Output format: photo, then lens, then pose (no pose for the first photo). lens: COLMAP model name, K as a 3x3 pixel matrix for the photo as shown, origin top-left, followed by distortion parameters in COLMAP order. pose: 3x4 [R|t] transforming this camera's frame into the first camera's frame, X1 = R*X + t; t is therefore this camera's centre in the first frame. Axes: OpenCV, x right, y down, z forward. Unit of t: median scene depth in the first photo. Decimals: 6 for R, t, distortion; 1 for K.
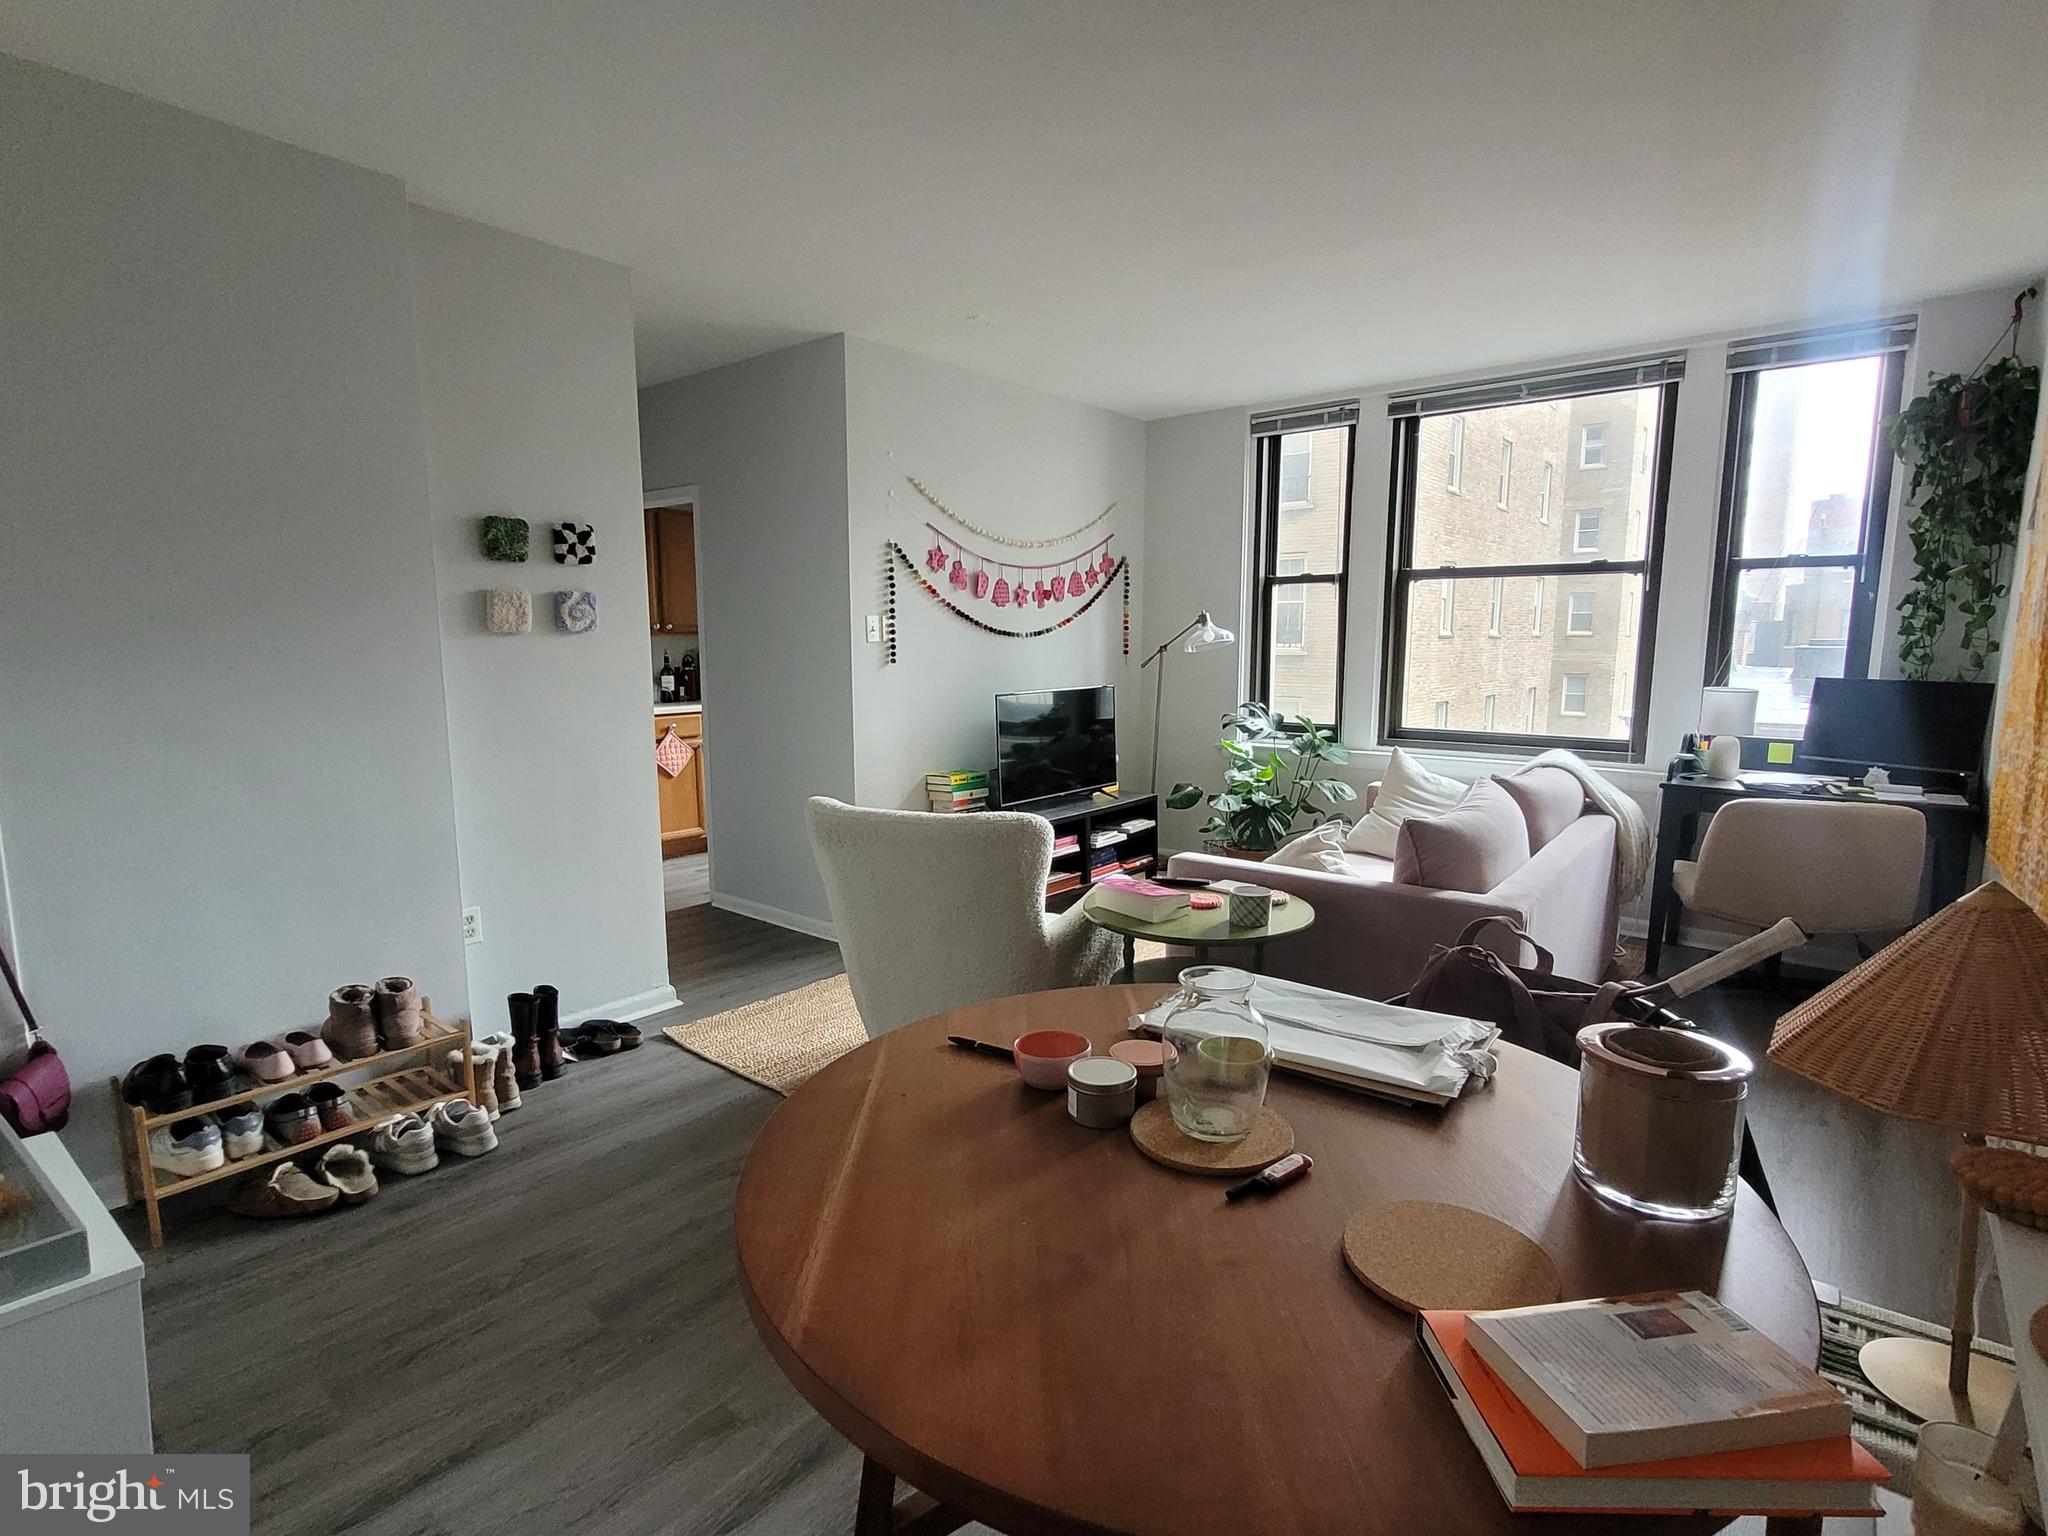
lens RADIAL K [[1026.6, 0, 1026.3], [0, 1026.6, 780.5], [0, 0, 1]] dist [0.010187, -0.005693]
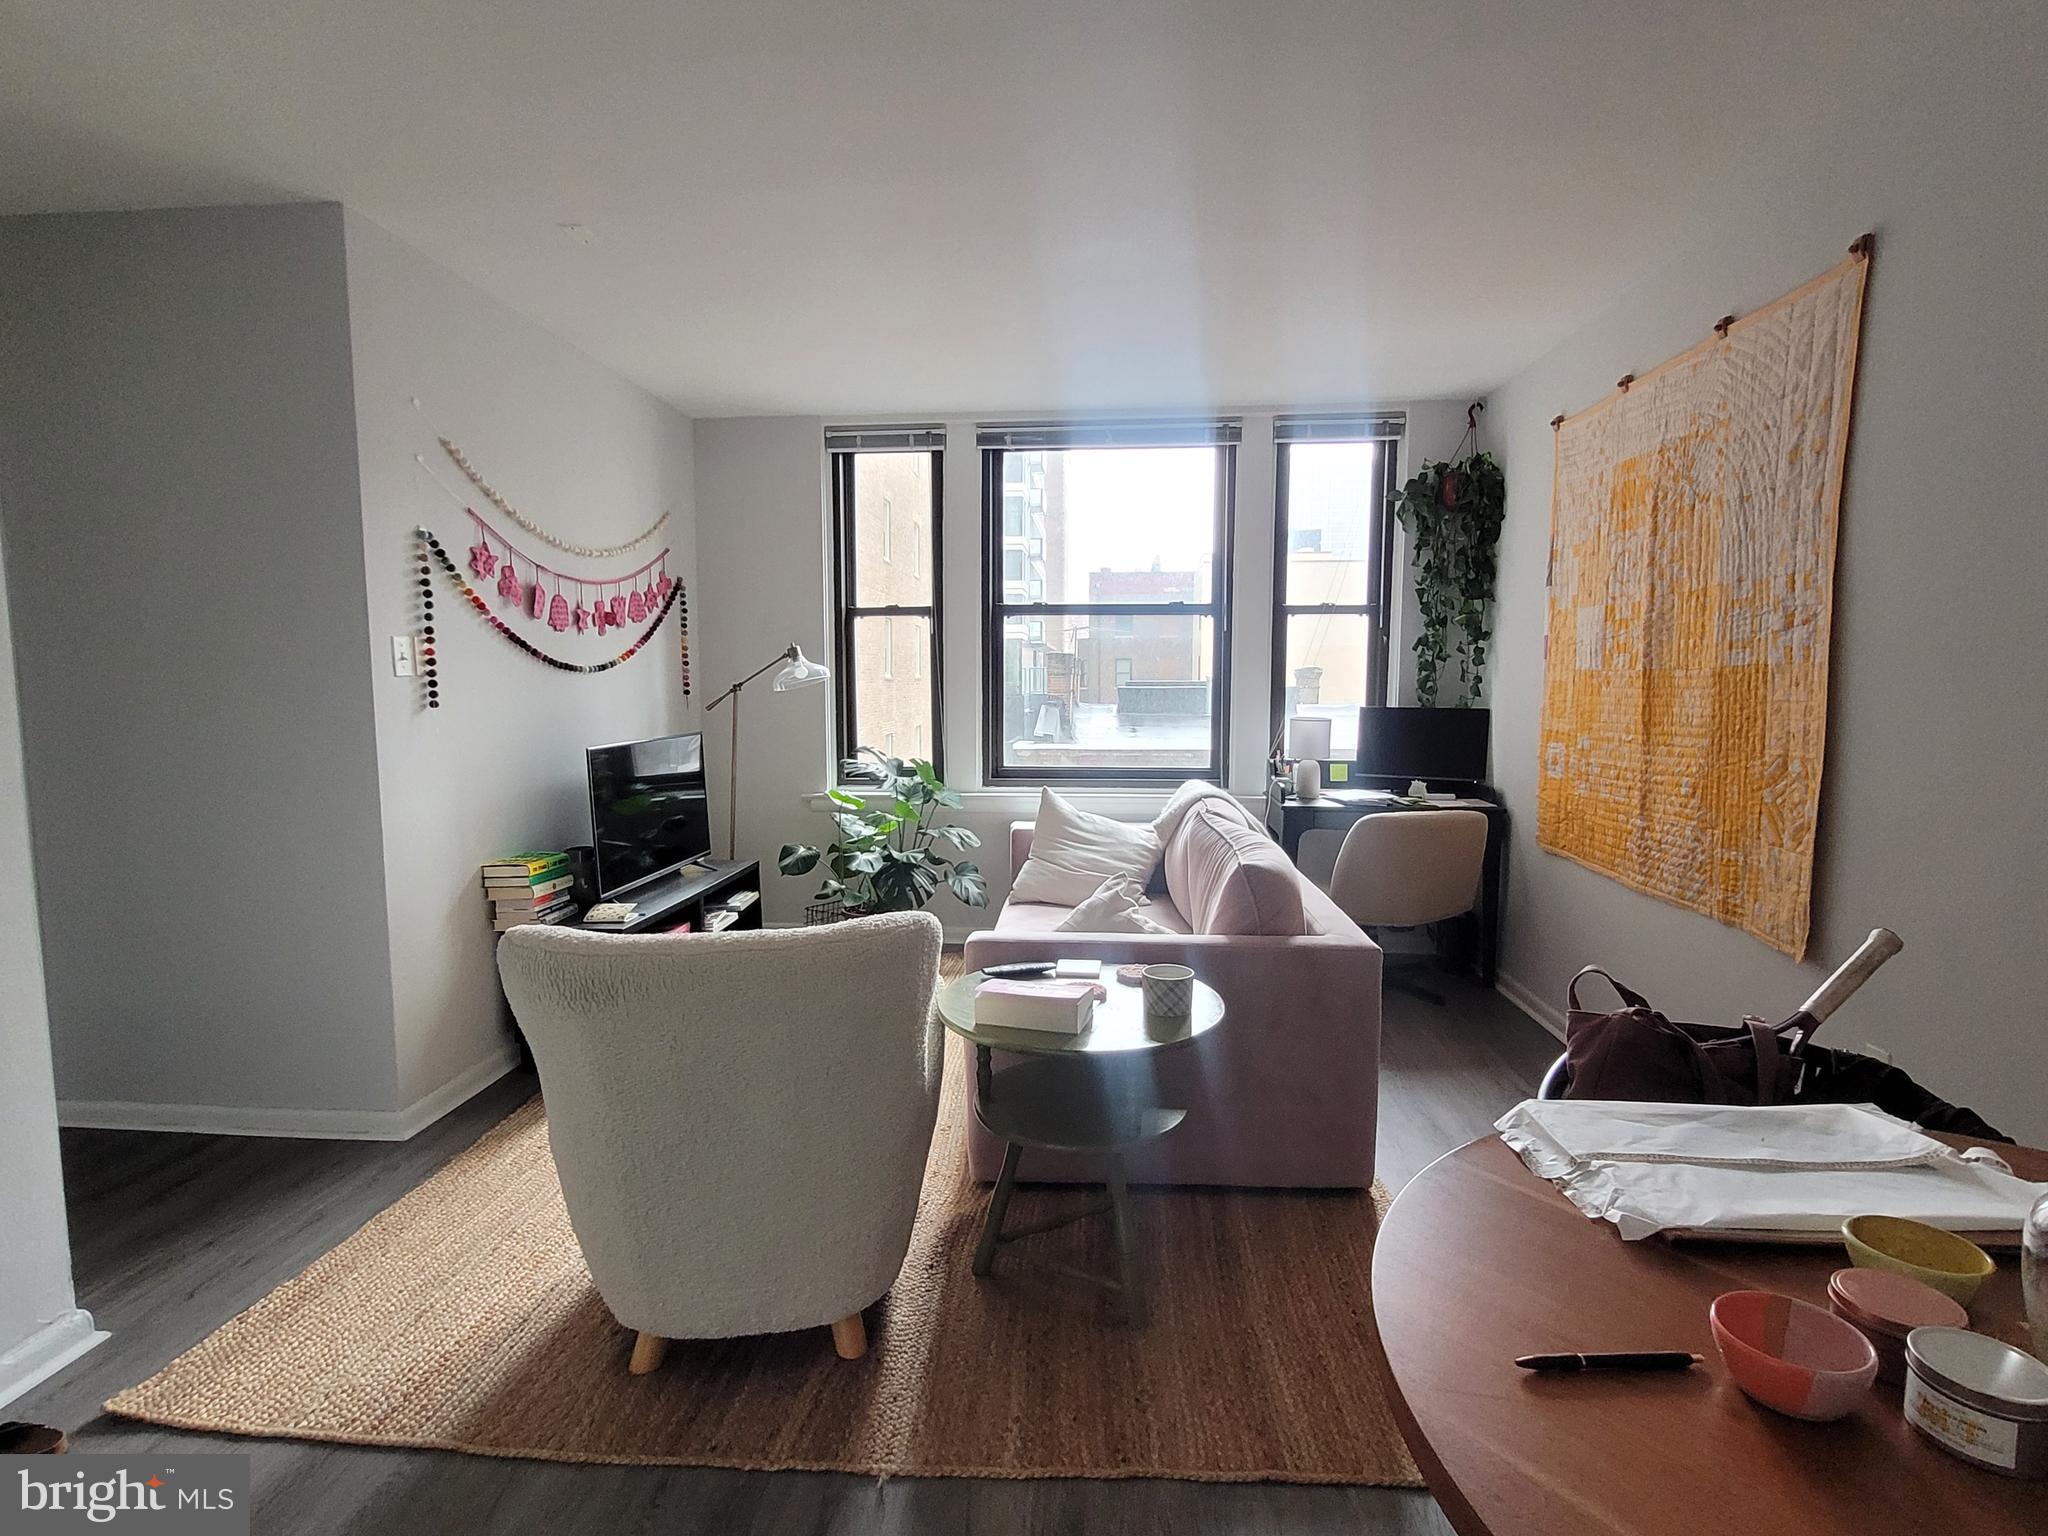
lens RADIAL K [[1026.6, 0, 1026.3], [0, 1026.6, 780.5], [0, 0, 1]] dist [0.010187, -0.005693]
pose [[0.827028, -0.055551, 0.559409, -0.178243], [0.079744, 0.996636, -0.018925, -0.020862], [-0.556476, 0.060262, 0.828676, 0.208134]]
